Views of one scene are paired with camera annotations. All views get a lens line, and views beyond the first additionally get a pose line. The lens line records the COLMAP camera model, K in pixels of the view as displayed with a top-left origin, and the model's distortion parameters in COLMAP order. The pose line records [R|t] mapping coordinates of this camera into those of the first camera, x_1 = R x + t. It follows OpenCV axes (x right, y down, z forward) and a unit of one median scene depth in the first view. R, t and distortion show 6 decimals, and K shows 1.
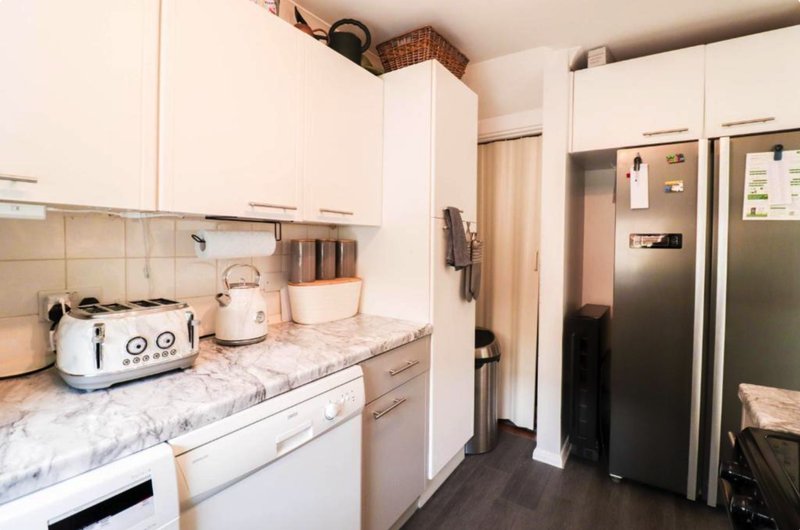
lens RADIAL K [[372.8, 0, 421.2], [0, 372.8, 253.4], [0, 0, 1]] dist [-0.000189, -0.000173]
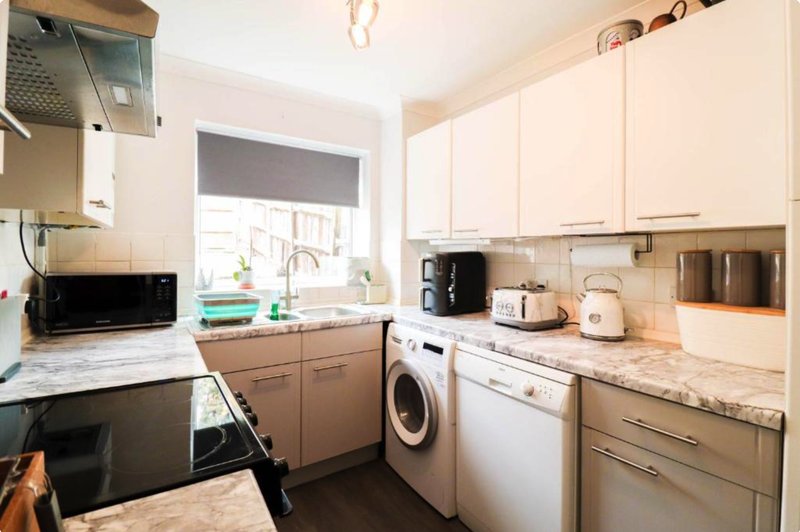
lens RADIAL K [[372.8, 0, 402.8], [0, 372.8, 262.9], [0, 0, 1]] dist [-0.000189, -0.000173]
pose [[-0.411363, 0.010939, -0.911406, 1.056958], [-0.033112, 0.999089, 0.026936, -0.016016], [0.910870, 0.041259, -0.410626, 1.118715]]
